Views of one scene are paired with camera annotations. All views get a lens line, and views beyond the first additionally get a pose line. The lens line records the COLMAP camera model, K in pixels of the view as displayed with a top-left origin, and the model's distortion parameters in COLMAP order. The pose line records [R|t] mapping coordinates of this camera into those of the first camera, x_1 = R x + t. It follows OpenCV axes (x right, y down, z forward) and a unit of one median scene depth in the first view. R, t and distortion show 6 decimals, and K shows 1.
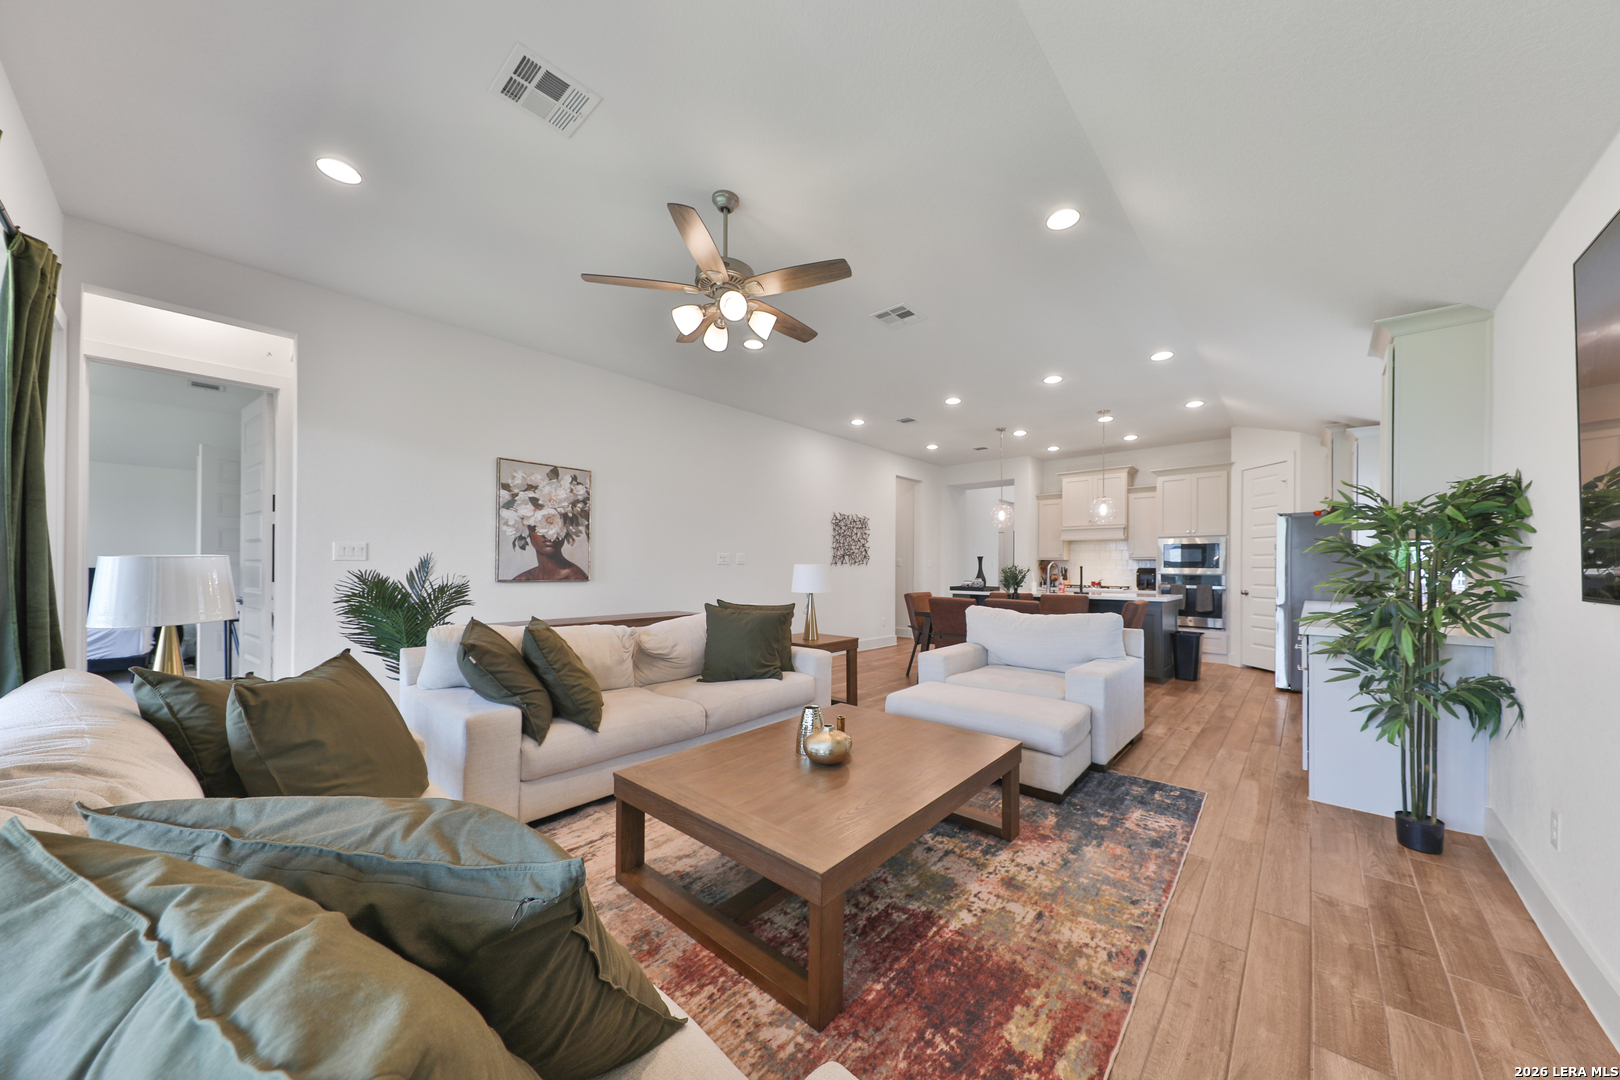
lens RADIAL K [[549.6, 0, 817.5], [0, 549.6, 565.9], [0, 0, 1]] dist [0.009228, -0.000070]
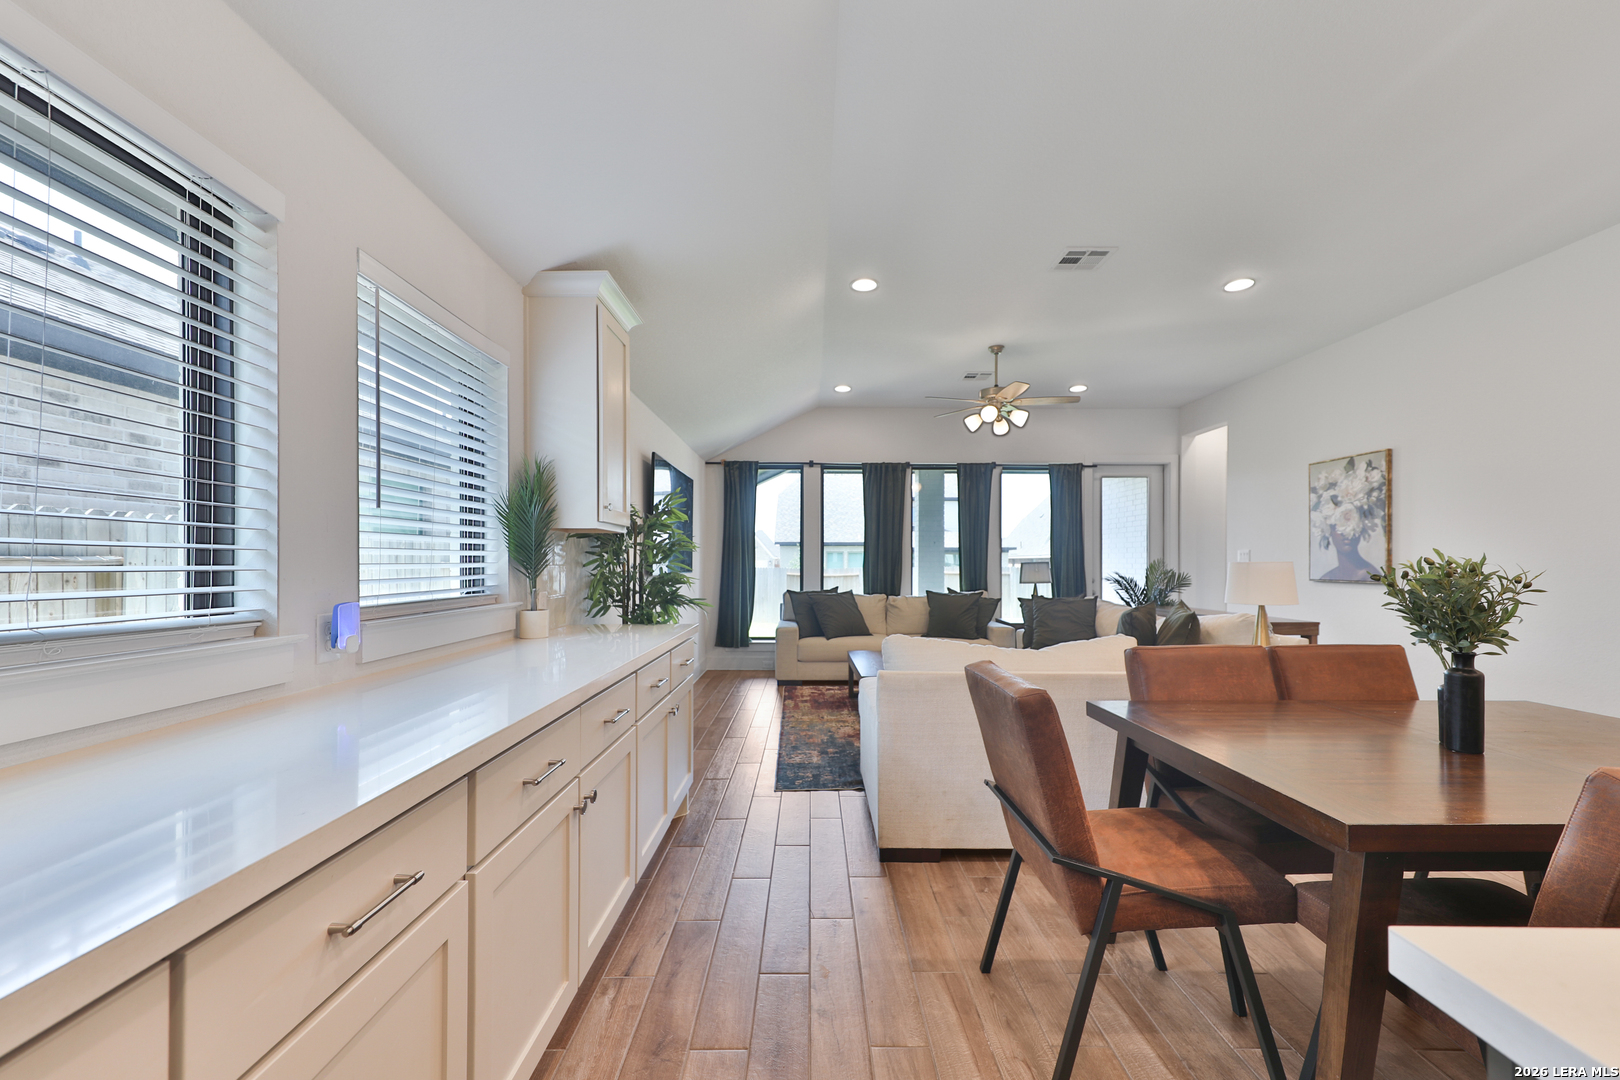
lens RADIAL K [[655.8, 0, 807.7], [0, 655.8, 560.3], [0, 0, 1]] dist [-0.000016, 0.000015]
pose [[-0.750095, -0.012009, -0.661221, 0.947523], [-0.005518, 0.999914, -0.011901, 0.009056], [0.661307, -0.005279, -0.750097, 1.264287]]
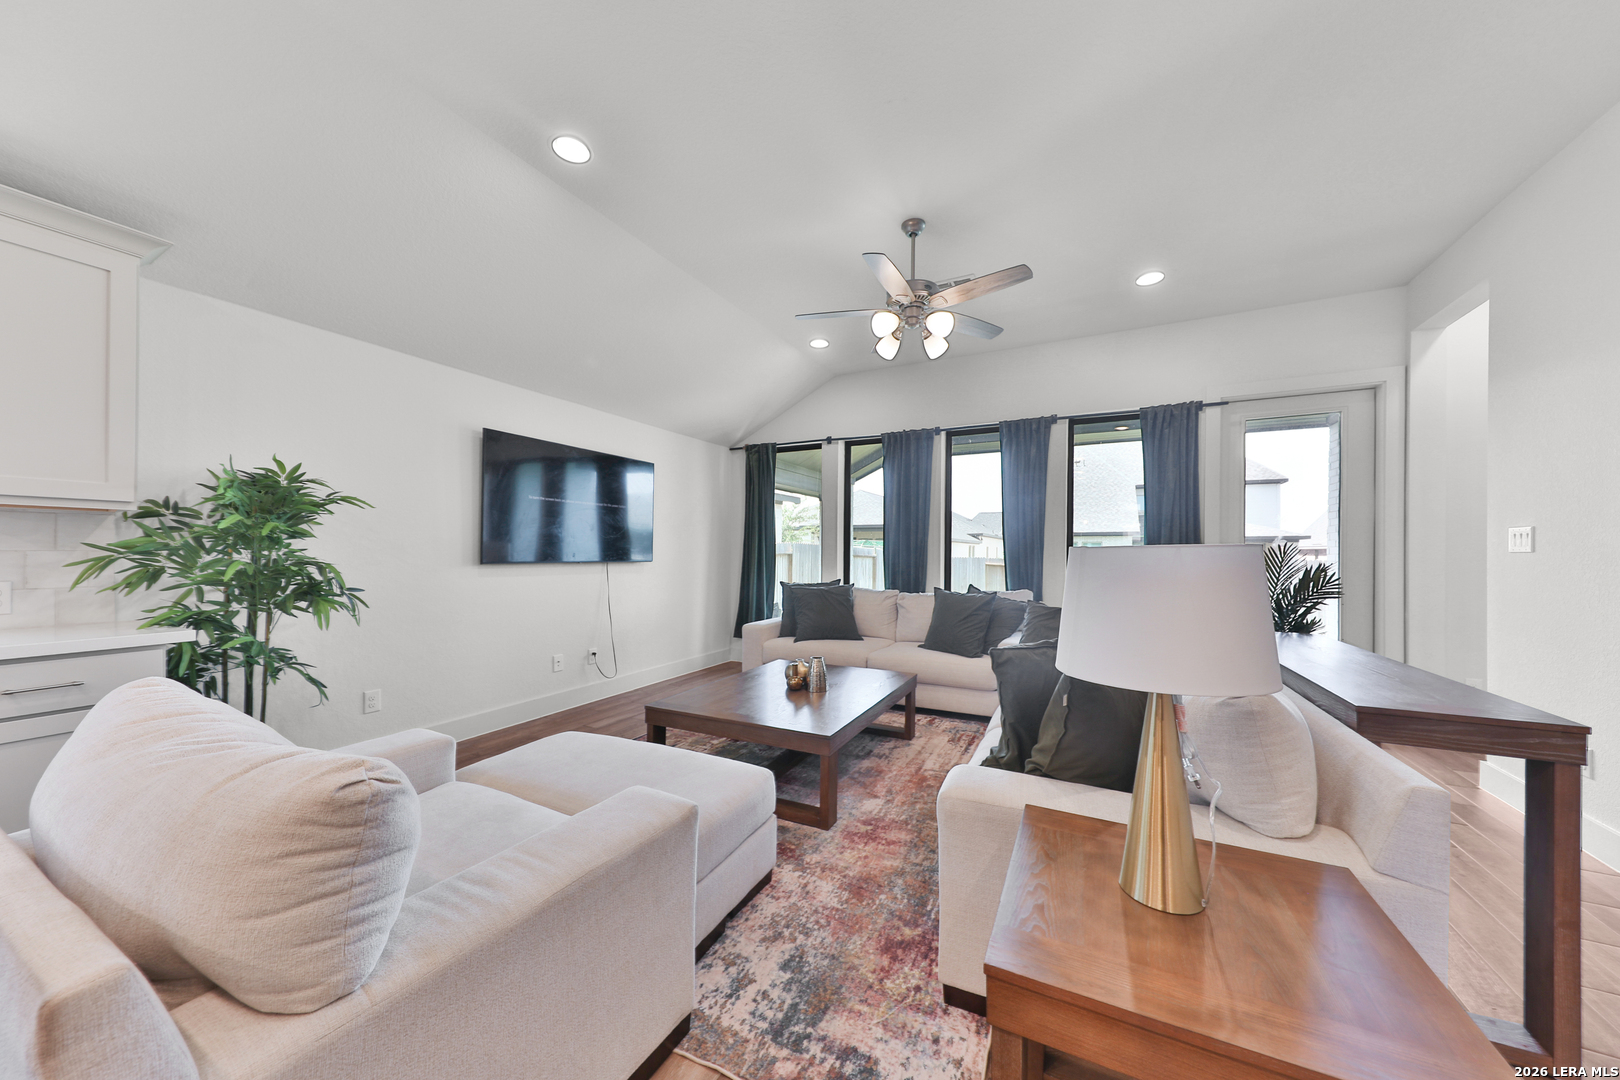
lens RADIAL K [[548.8, 0, 810.3], [0, 548.8, 551.3], [0, 0, 1]] dist [0.009637, -0.000146]
pose [[-0.969900, -0.012808, -0.243166, 0.176574], [-0.011710, 0.999914, -0.005962, 0.002914], [0.243221, -0.002935, -0.969966, 1.212963]]
